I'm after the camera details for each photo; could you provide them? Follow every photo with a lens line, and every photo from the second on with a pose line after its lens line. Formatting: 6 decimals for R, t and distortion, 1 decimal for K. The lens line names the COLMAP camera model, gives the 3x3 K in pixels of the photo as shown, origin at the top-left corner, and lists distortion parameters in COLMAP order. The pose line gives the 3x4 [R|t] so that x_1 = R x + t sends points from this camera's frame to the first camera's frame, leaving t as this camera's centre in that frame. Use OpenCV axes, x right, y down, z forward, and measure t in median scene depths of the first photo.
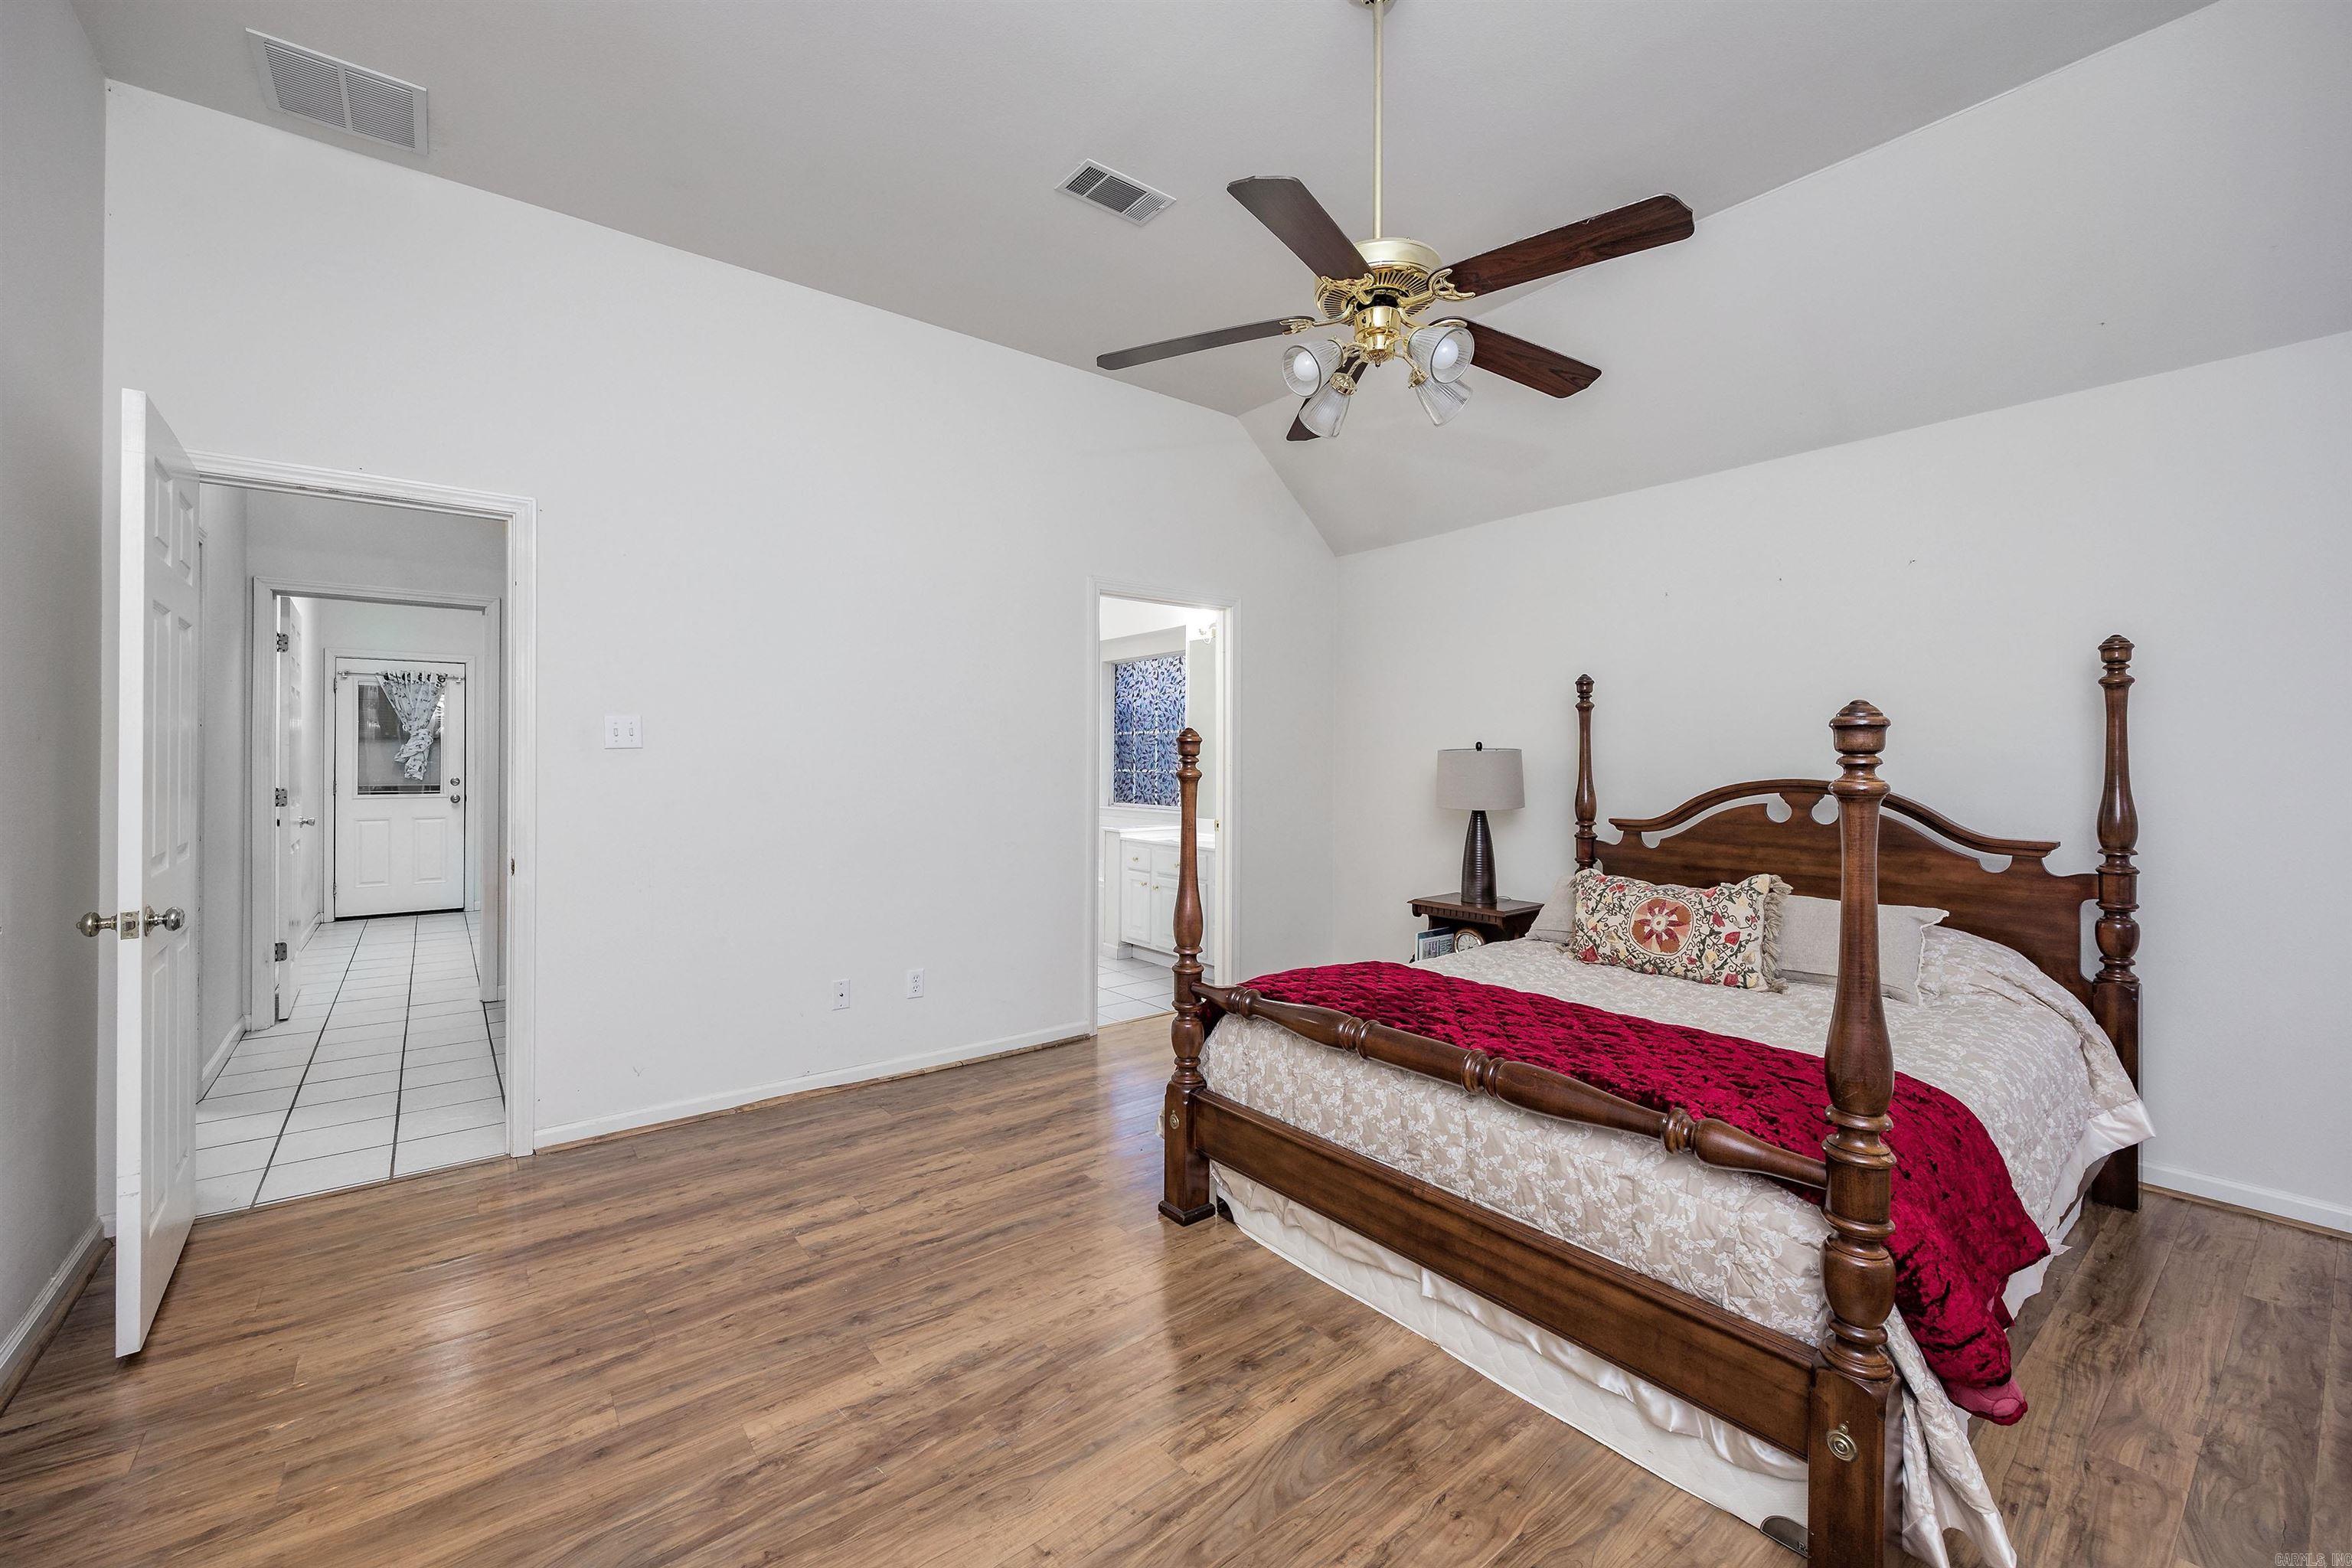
lens RADIAL K [[963.9, 0, 1170.6], [0, 963.9, 759.5], [0, 0, 1]] dist [-0.003437, 0.000715]
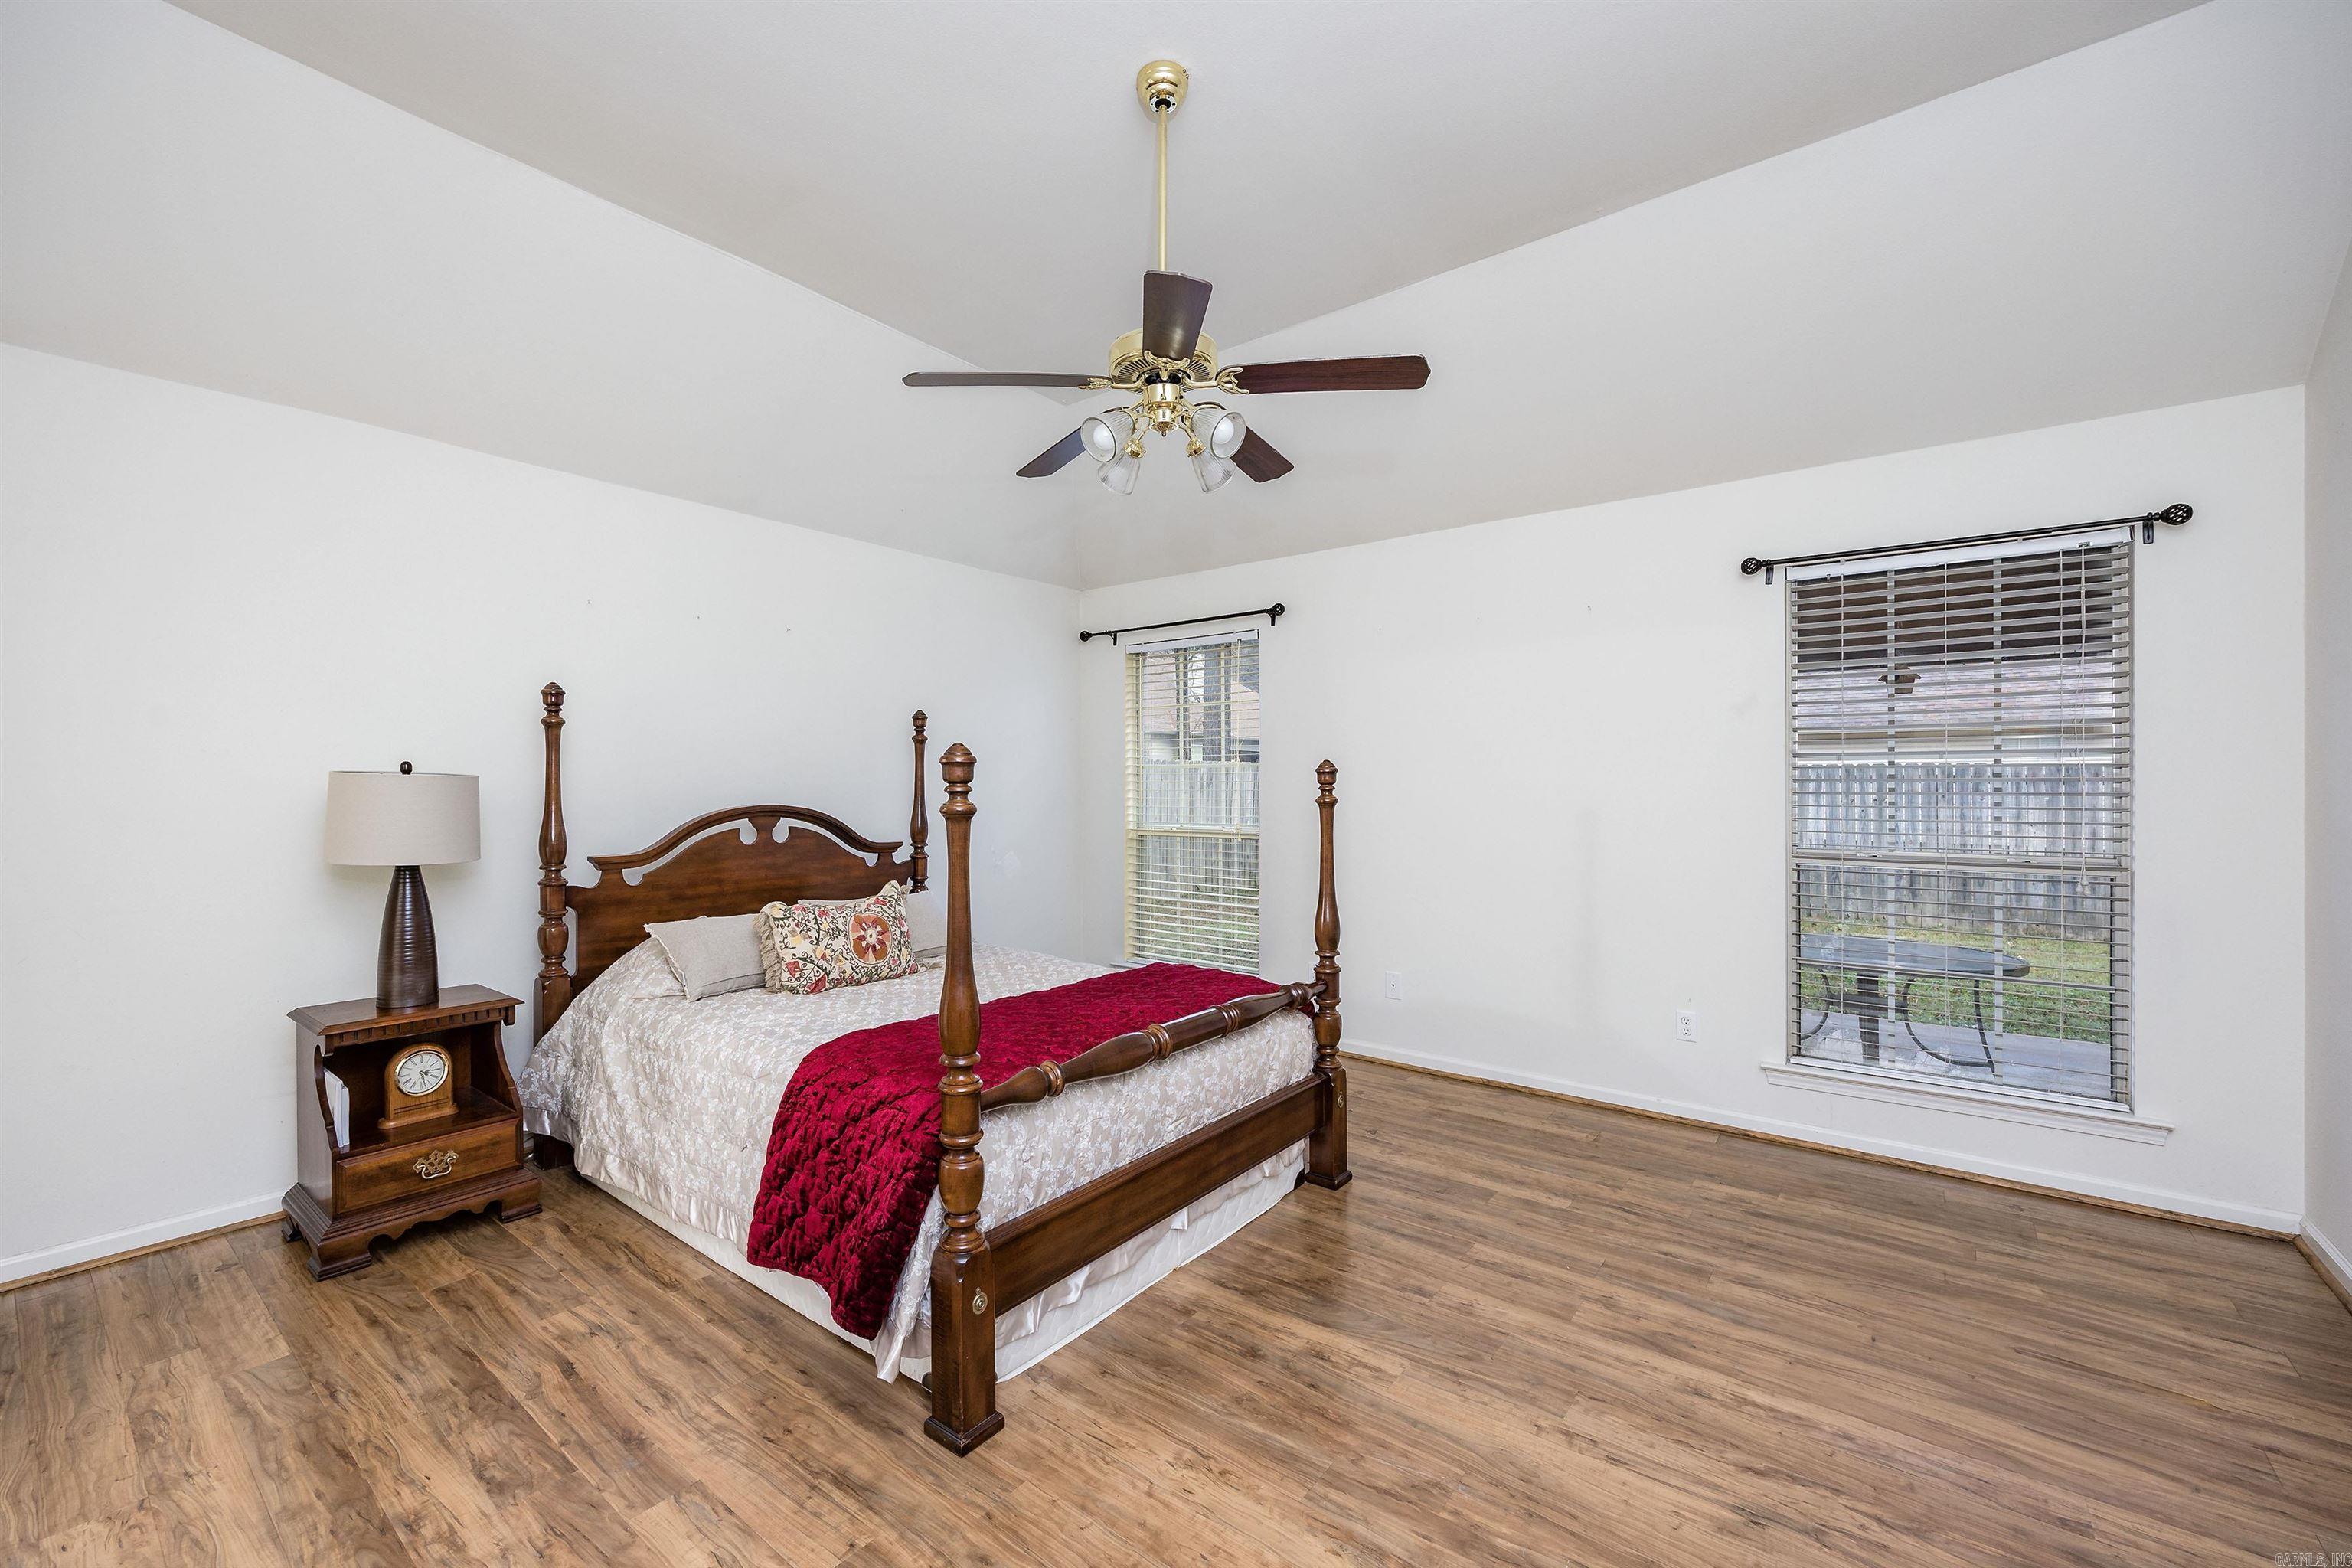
lens RADIAL K [[963.9, 0, 1163.4], [0, 963.9, 796.9], [0, 0, 1]] dist [-0.003437, 0.000715]
pose [[-0.253135, -0.010833, 0.967370, -0.637549], [0.001115, 0.999933, 0.011489, -0.001625], [-0.967430, 0.003987, -0.253106, 0.944835]]
